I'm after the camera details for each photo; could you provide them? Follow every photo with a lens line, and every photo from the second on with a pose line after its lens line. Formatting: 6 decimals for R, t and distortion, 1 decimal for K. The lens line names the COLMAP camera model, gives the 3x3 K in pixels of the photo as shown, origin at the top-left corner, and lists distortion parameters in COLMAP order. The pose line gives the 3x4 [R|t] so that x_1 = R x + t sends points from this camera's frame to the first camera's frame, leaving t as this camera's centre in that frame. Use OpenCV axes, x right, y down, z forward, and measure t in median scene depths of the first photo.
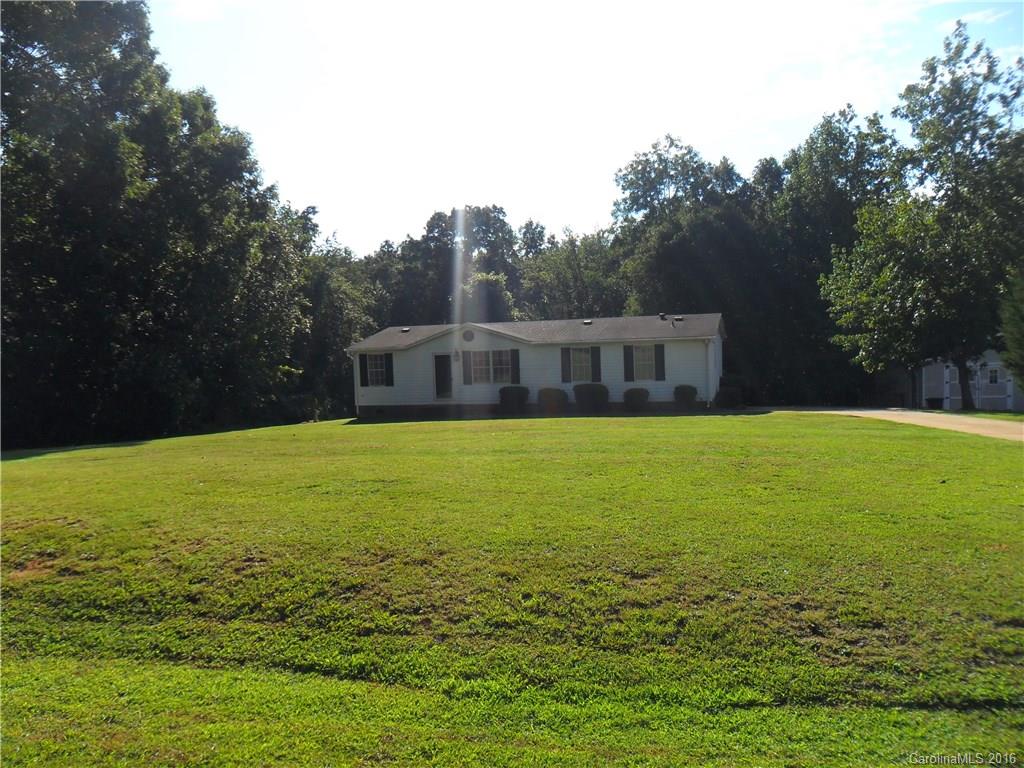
lens RADIAL K [[831.3, 0, 511.8], [0, 831.3, 384.4], [0, 0, 1]] dist [-0.011616, 0.000775]
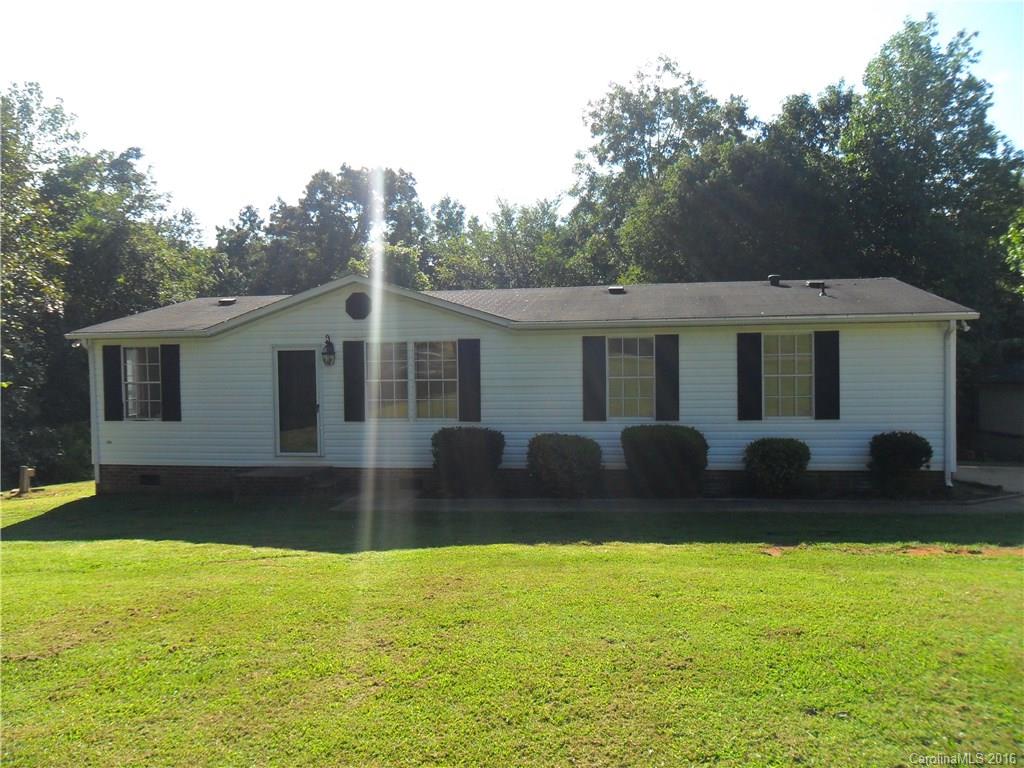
lens RADIAL K [[831.3, 0, 553.0], [0, 831.3, 384.6], [0, 0, 1]] dist [-0.011616, 0.000775]
pose [[0.984995, 0.017065, 0.171737, -0.015860], [-0.012998, 0.999609, -0.024775, -0.005485], [-0.172093, 0.022171, 0.984831, 0.335993]]
